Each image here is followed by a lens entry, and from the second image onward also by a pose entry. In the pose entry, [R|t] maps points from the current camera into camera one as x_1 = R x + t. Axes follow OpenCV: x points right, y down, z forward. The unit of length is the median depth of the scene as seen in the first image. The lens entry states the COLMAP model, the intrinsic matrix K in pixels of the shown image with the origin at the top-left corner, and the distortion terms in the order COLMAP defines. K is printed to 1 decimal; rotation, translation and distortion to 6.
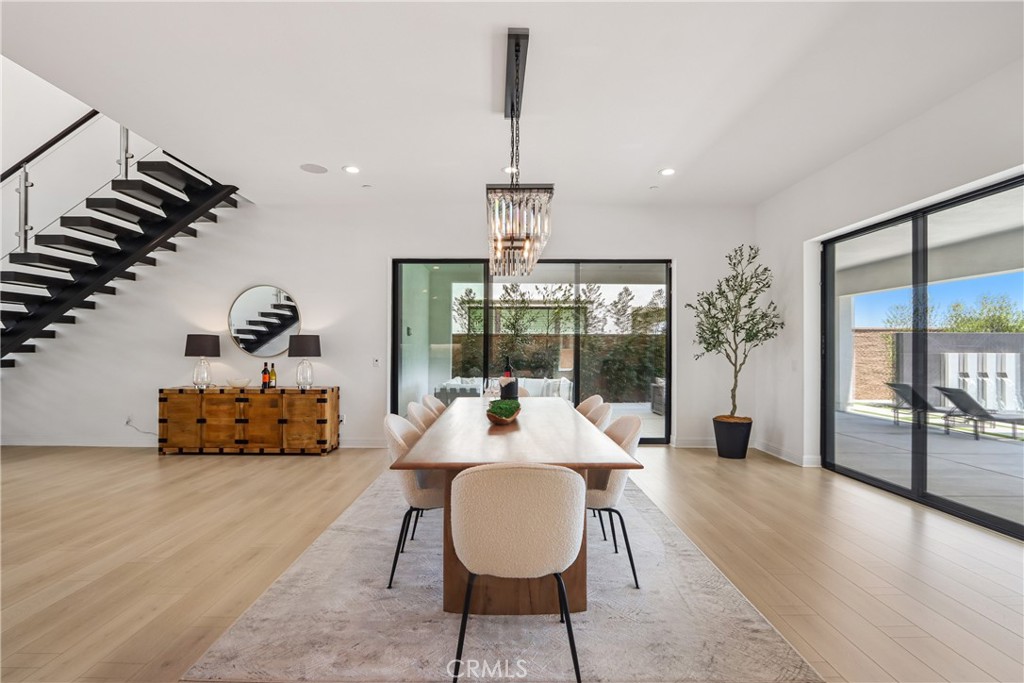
lens RADIAL K [[503.4, 0, 512.0], [0, 503.4, 341.5], [0, 0, 1]] dist [-0.016877, 0.000714]
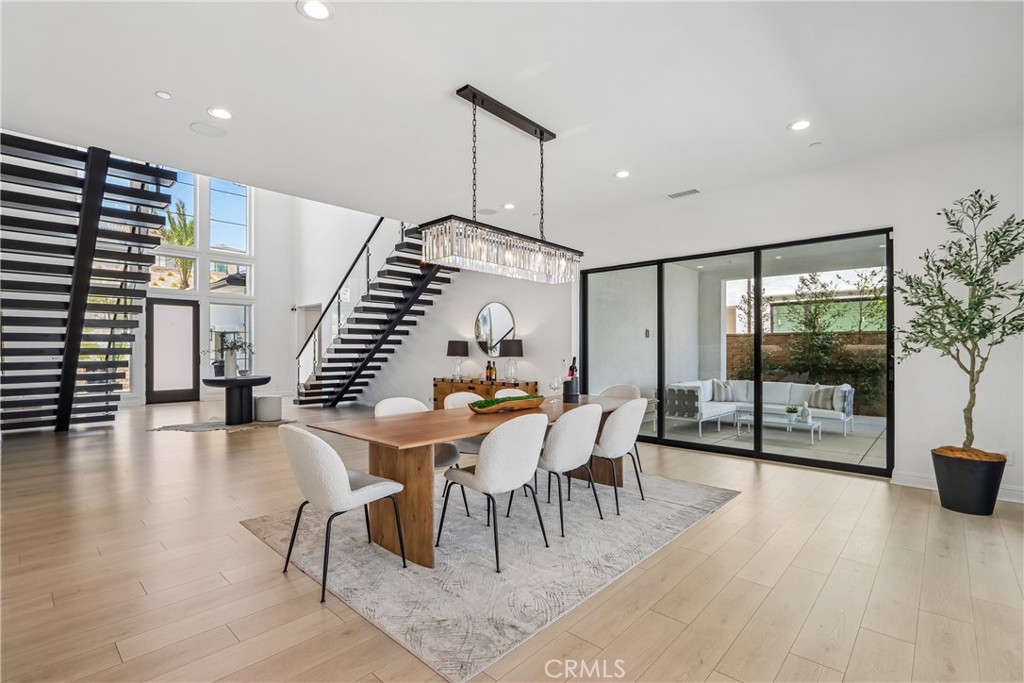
lens RADIAL K [[477.3, 0, 508.7], [0, 477.3, 347.8], [0, 0, 1]] dist [-0.016652, 0.001679]
pose [[0.723083, -0.007392, -0.690722, 0.420651], [0.013378, 0.999905, 0.003305, 0.003539], [0.690632, -0.011630, 0.723113, 0.122806]]
